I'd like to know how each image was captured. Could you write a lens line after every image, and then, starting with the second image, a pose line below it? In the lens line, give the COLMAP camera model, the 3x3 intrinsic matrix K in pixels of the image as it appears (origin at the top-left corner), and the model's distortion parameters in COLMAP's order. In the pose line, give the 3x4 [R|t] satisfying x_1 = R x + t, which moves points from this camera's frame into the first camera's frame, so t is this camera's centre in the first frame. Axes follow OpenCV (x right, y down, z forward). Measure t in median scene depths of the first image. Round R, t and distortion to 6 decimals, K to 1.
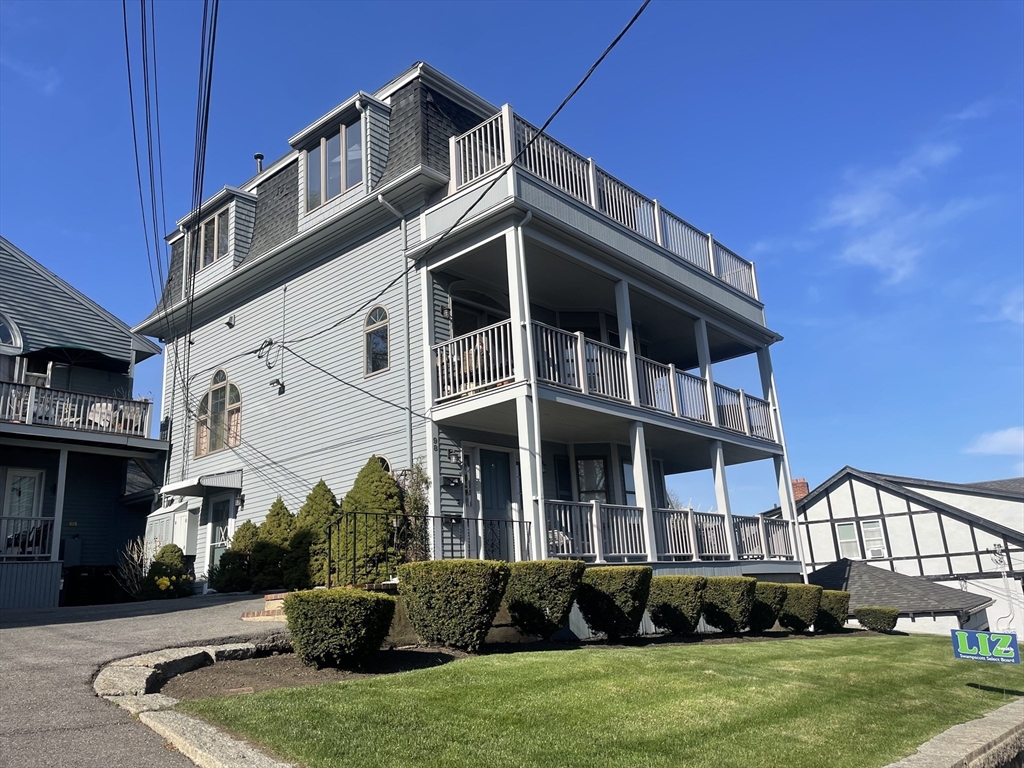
lens RADIAL K [[775.2, 0, 517.0], [0, 775.2, 380.9], [0, 0, 1]] dist [0.107100, -0.143481]
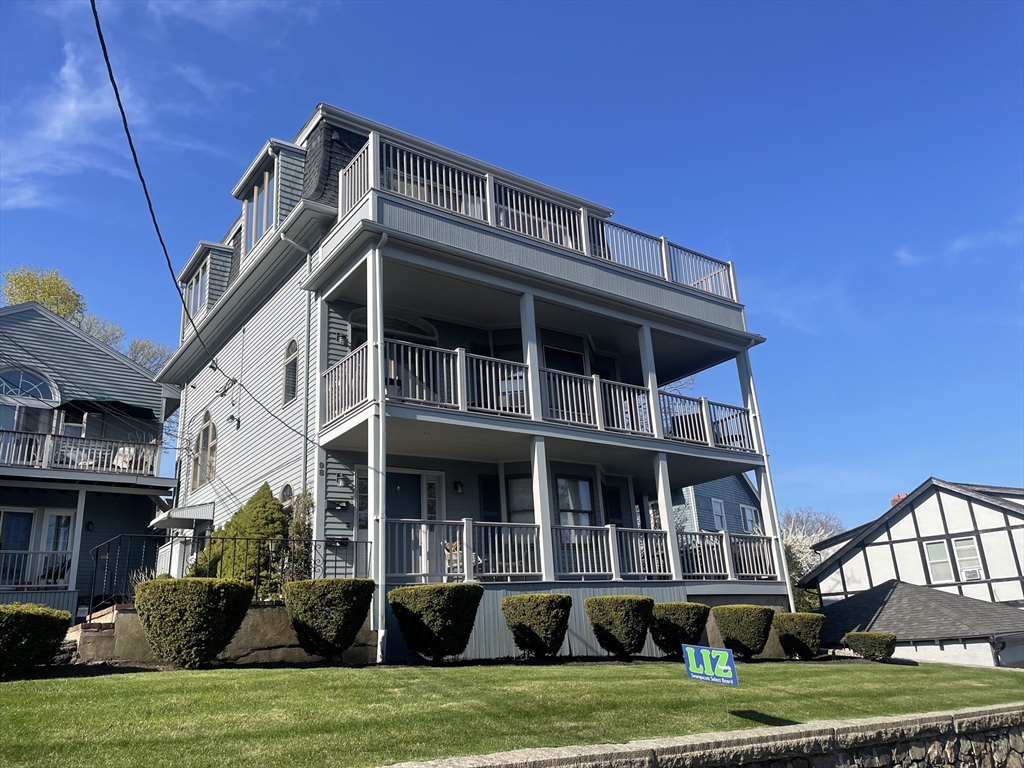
lens RADIAL K [[773.5, 0, 518.8], [0, 773.5, 384.9], [0, 0, 1]] dist [0.096887, -0.130943]
pose [[0.974809, -0.067435, -0.212603, 0.321543], [0.059793, 0.997319, -0.042183, 0.026262], [0.214878, 0.028408, 0.976228, 0.048794]]
